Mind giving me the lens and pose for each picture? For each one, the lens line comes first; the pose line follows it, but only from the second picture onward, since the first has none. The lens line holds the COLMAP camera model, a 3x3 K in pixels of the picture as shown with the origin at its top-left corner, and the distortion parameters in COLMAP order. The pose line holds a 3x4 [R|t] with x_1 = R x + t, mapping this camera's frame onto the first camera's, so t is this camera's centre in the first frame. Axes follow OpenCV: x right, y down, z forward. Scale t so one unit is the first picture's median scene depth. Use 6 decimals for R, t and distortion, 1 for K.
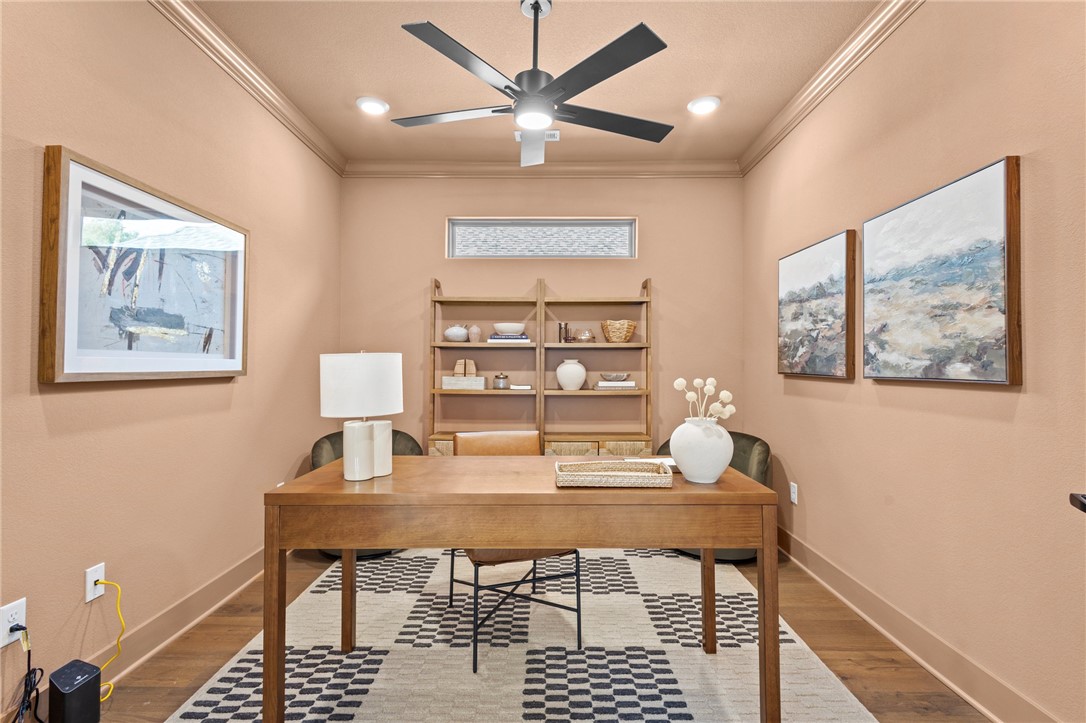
lens RADIAL K [[510.7, 0, 541.0], [0, 510.7, 381.0], [0, 0, 1]] dist [0.006389, -0.000410]
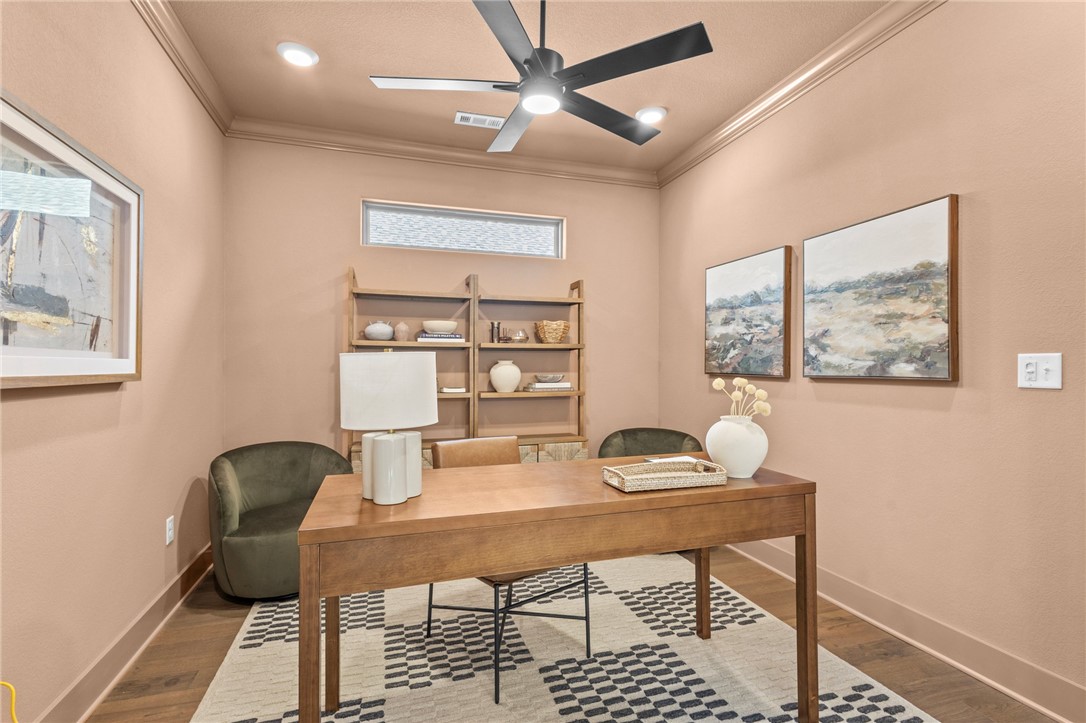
lens RADIAL K [[515.5, 0, 542.8], [0, 515.5, 388.6], [0, 0, 1]] dist [0.007579, -0.000192]
pose [[0.949307, -0.015709, 0.313959, -0.290680], [0.012231, 0.999840, 0.013043, -0.001541], [-0.314114, -0.008541, 0.949347, 0.091803]]
